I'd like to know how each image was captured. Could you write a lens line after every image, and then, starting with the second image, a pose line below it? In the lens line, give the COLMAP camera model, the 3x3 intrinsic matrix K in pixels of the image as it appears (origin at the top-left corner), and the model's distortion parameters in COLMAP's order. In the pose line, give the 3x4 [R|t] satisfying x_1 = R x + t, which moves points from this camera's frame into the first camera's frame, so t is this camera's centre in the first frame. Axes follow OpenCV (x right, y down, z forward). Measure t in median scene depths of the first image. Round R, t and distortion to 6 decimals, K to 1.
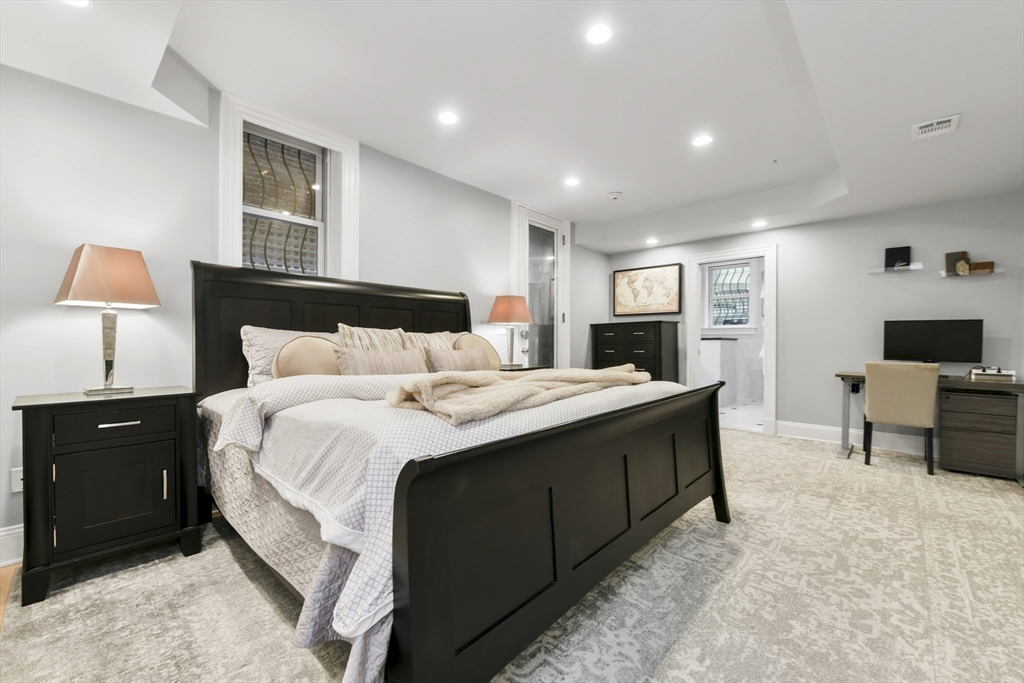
lens RADIAL K [[415.7, 0, 512.0], [0, 415.7, 341.5], [0, 0, 1]] dist [-0.000373, -0.000132]
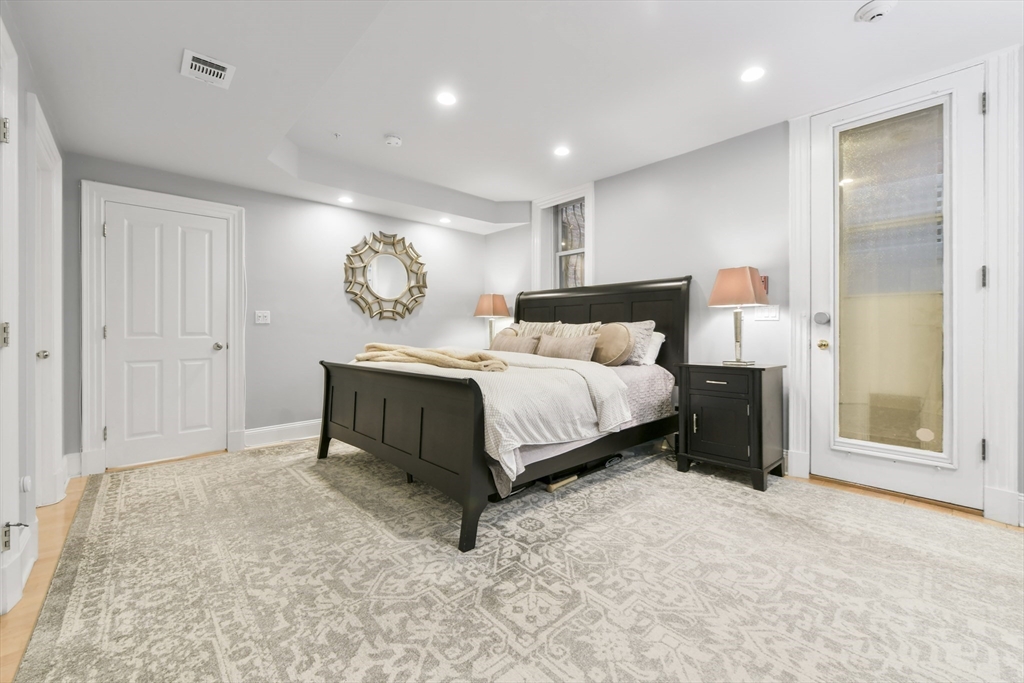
lens RADIAL K [[418.0, 0, 523.3], [0, 418.0, 330.4], [0, 0, 1]] dist [-0.001629, -0.000375]
pose [[-0.071261, -0.003199, -0.997453, 1.695451], [-0.003596, 0.999989, -0.002950, 0.003517], [0.997451, 0.003376, -0.071272, 1.496869]]
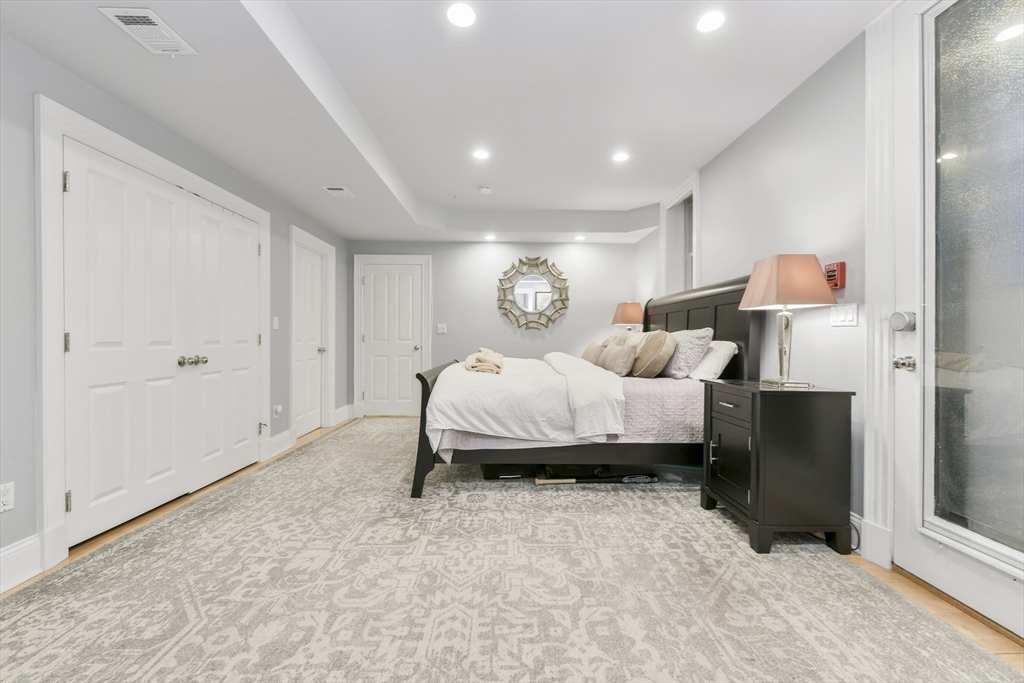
lens RADIAL K [[412.6, 0, 514.3], [0, 412.6, 336.7], [0, 0, 1]] dist [-0.001279, -0.000633]
pose [[-0.720151, -0.006918, -0.693783, 1.406180], [-0.008362, 0.999964, -0.001291, -0.005647], [0.693767, 0.004872, -0.720183, 2.549473]]
